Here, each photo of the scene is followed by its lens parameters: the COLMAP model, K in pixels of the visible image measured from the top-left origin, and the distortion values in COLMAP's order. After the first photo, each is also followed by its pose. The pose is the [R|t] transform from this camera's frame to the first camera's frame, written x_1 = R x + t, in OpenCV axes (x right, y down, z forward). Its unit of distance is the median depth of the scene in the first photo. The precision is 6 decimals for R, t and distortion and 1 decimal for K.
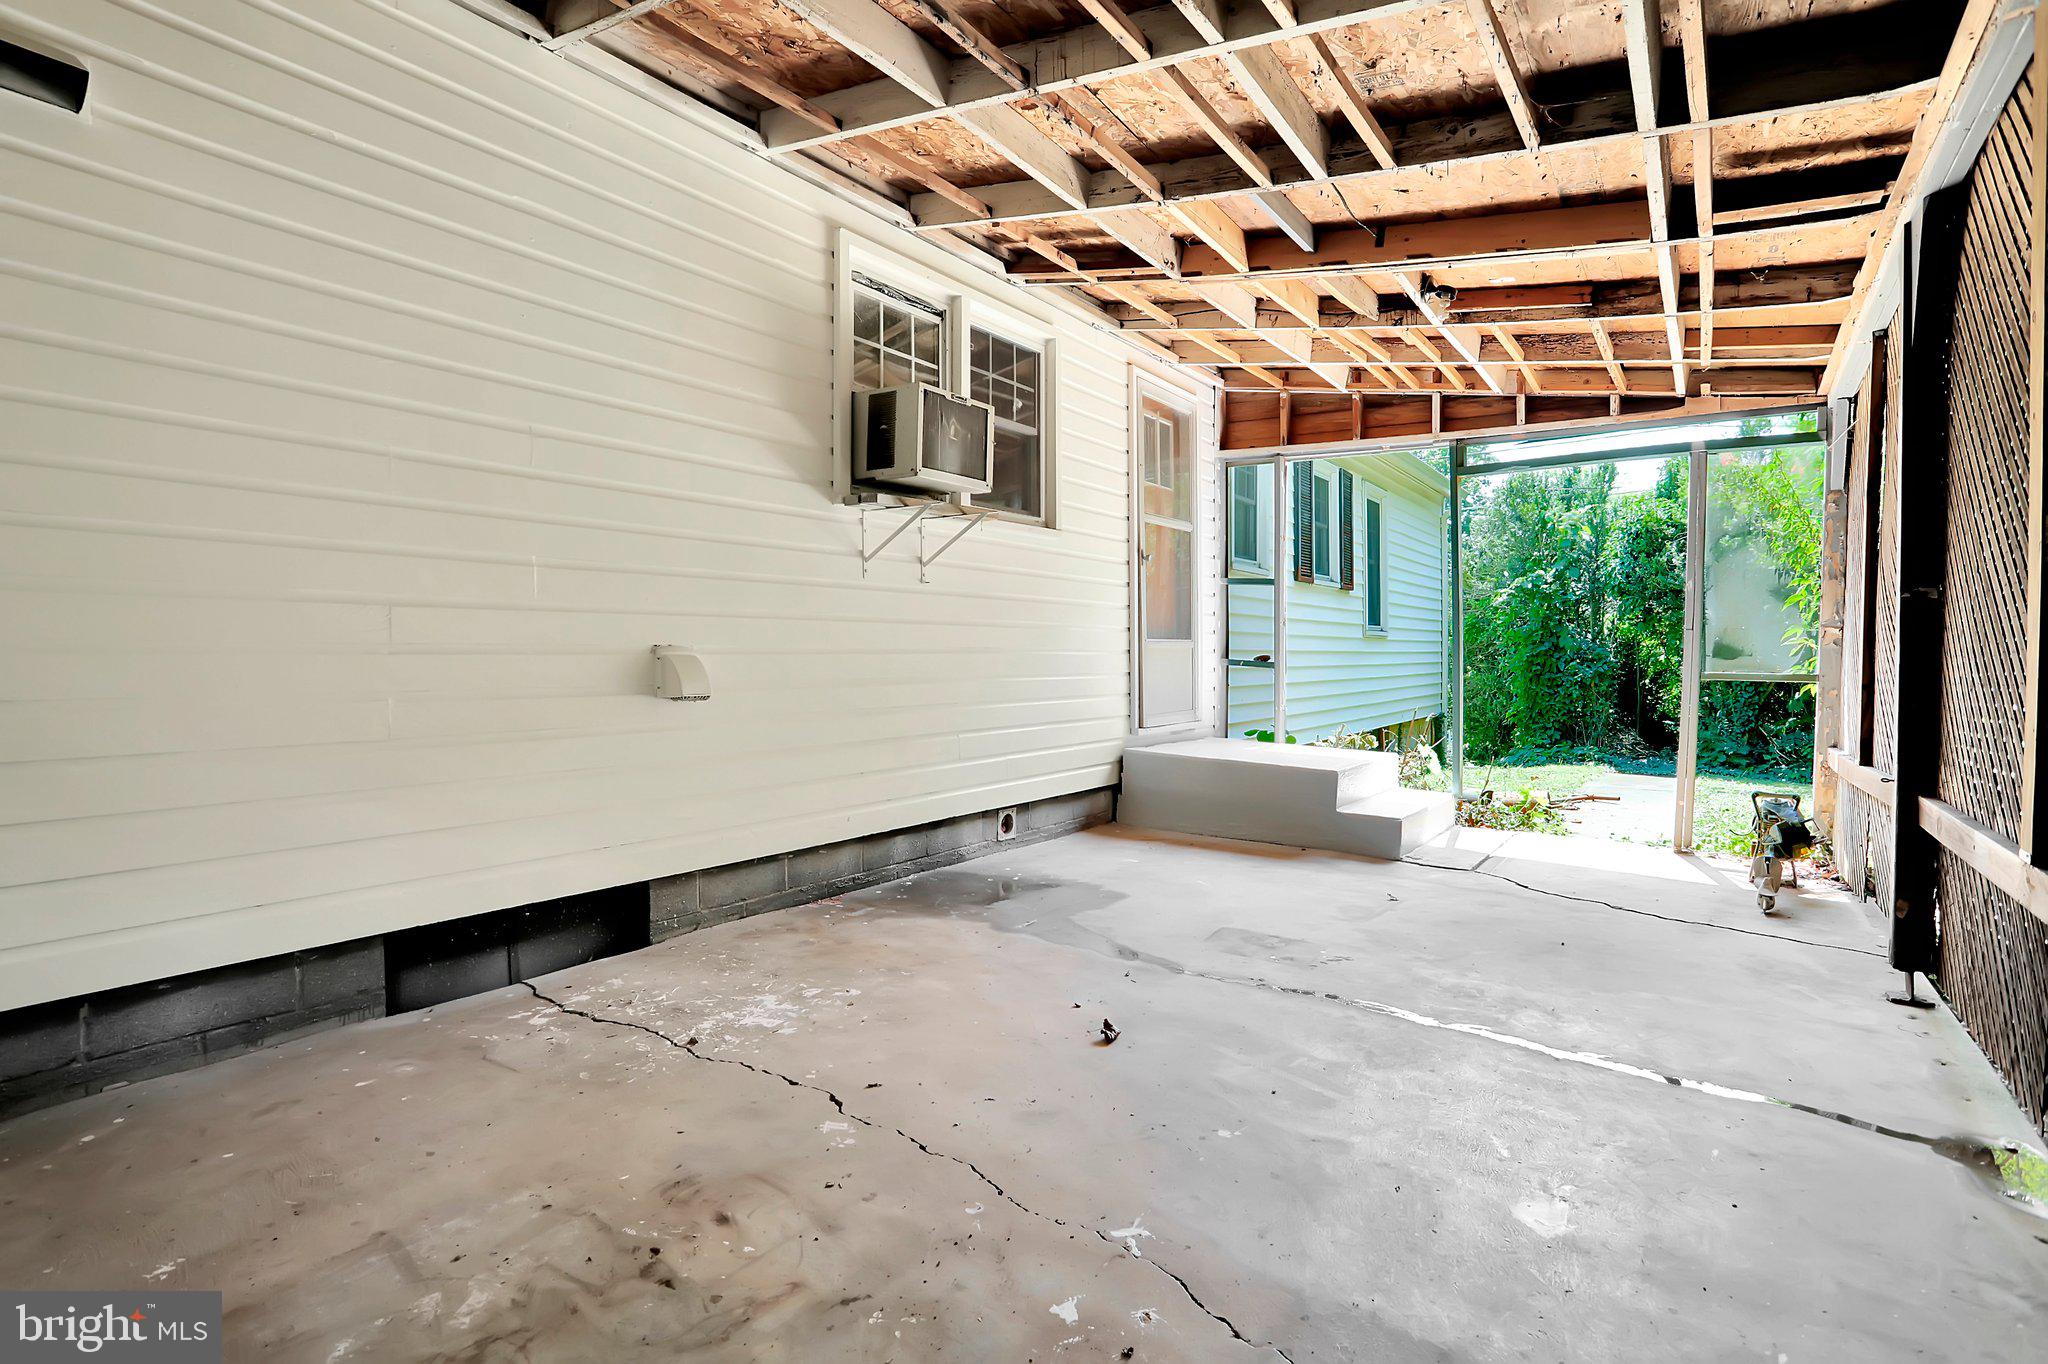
lens RADIAL K [[1006.1, 0, 1016.4], [0, 1006.1, 677.5], [0, 0, 1]] dist [-0.074484, 0.030556]
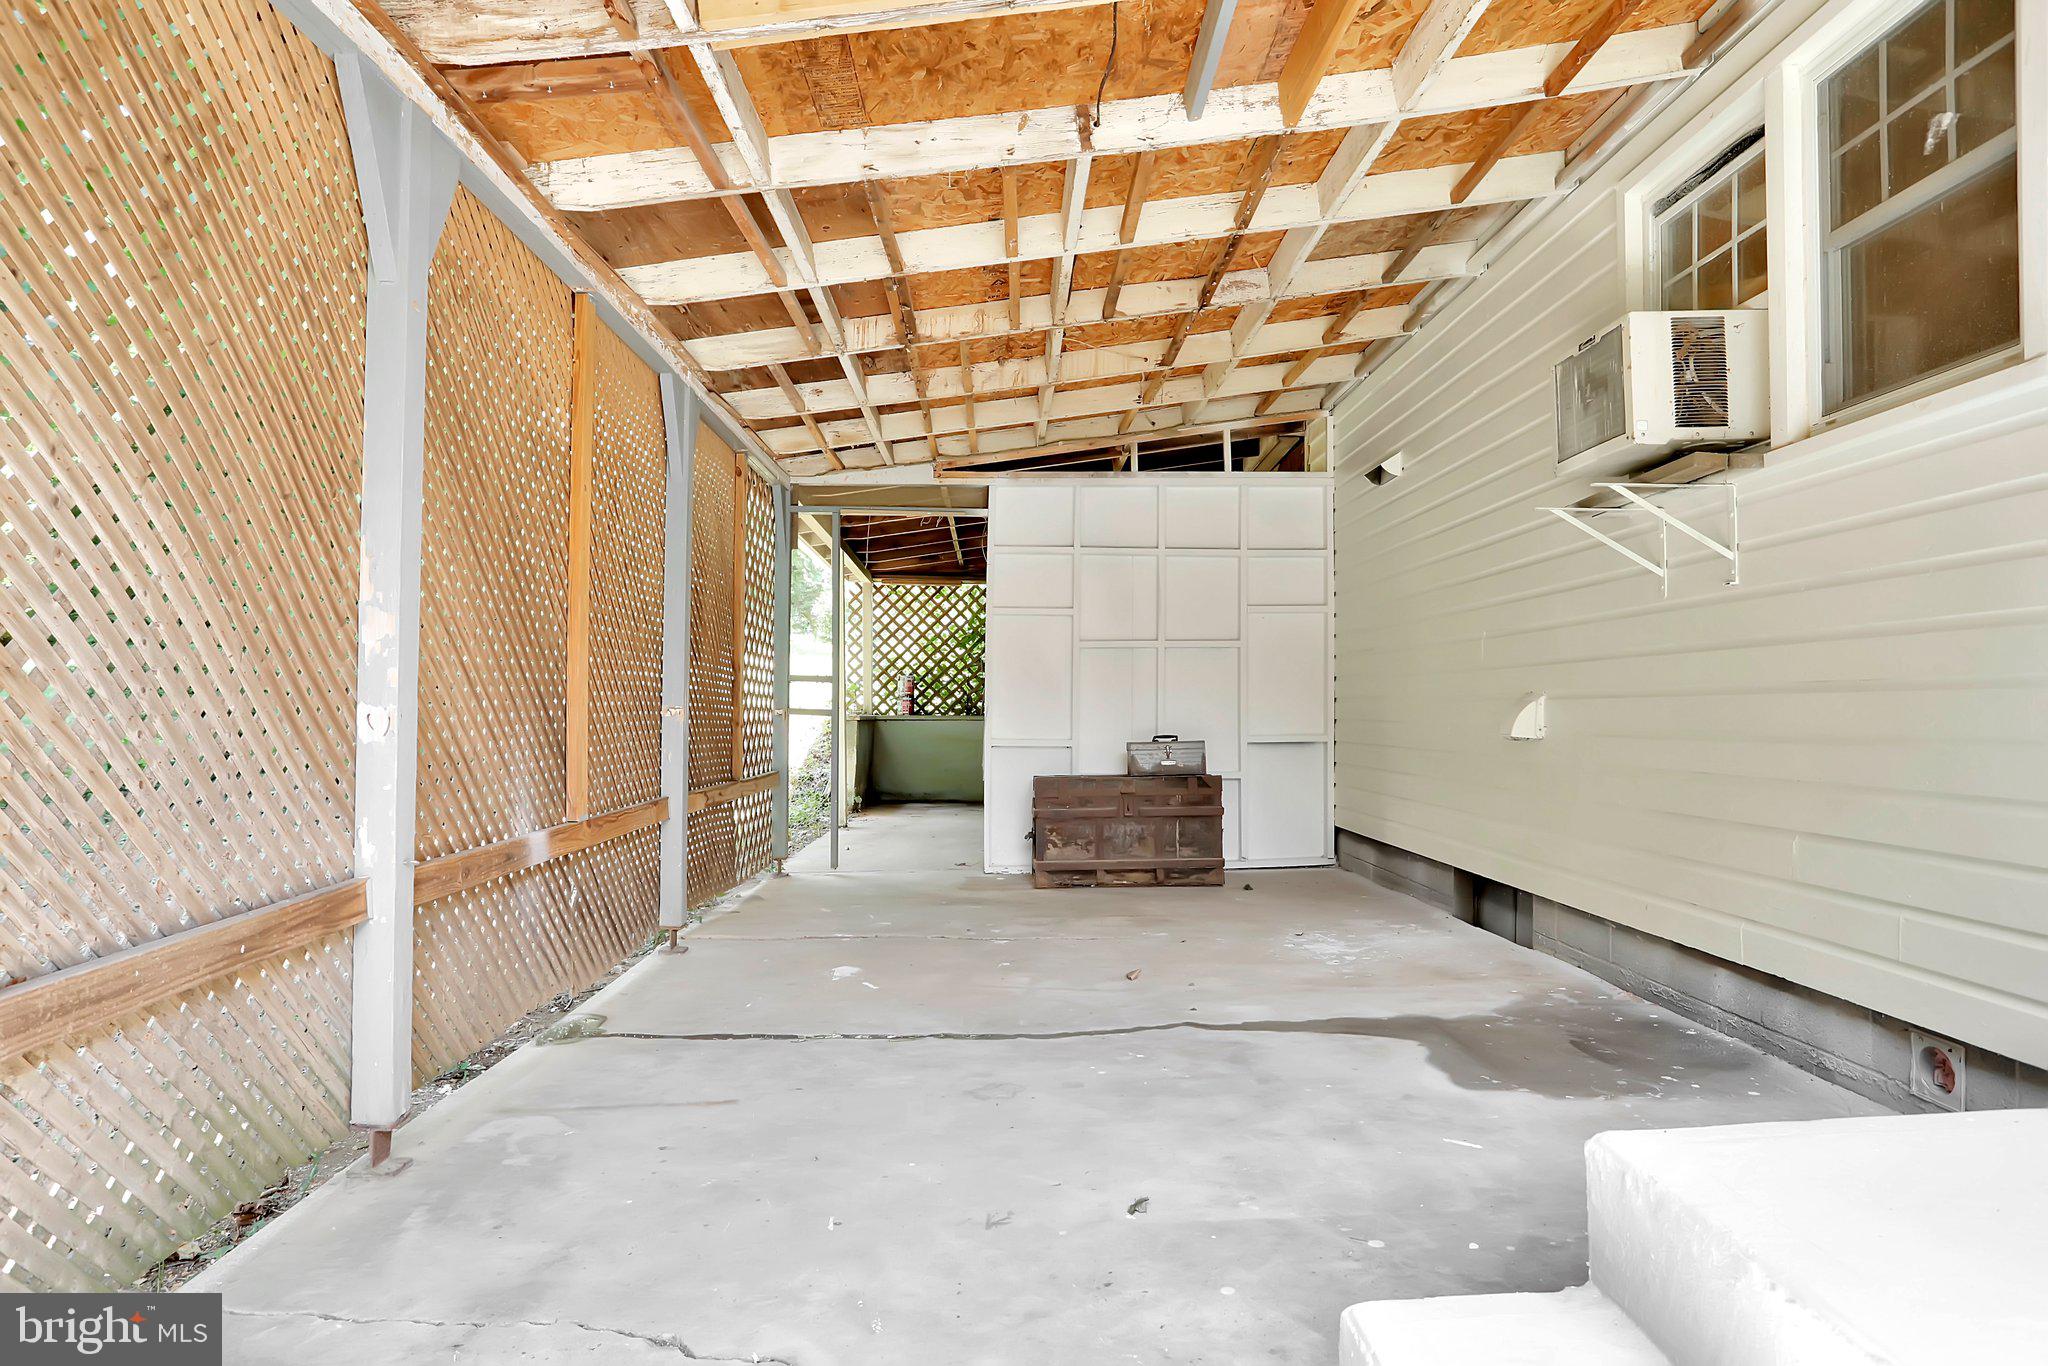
lens RADIAL K [[1228.2, 0, 1024.0], [0, 1228.2, 683.0], [0, 0, 1]] dist [-0.000540, -0.000269]
pose [[-0.807350, -0.016350, -0.589847, 0.722228], [-0.014924, 0.999862, -0.007289, -0.019108], [0.589885, 0.002919, -0.807482, 1.346325]]
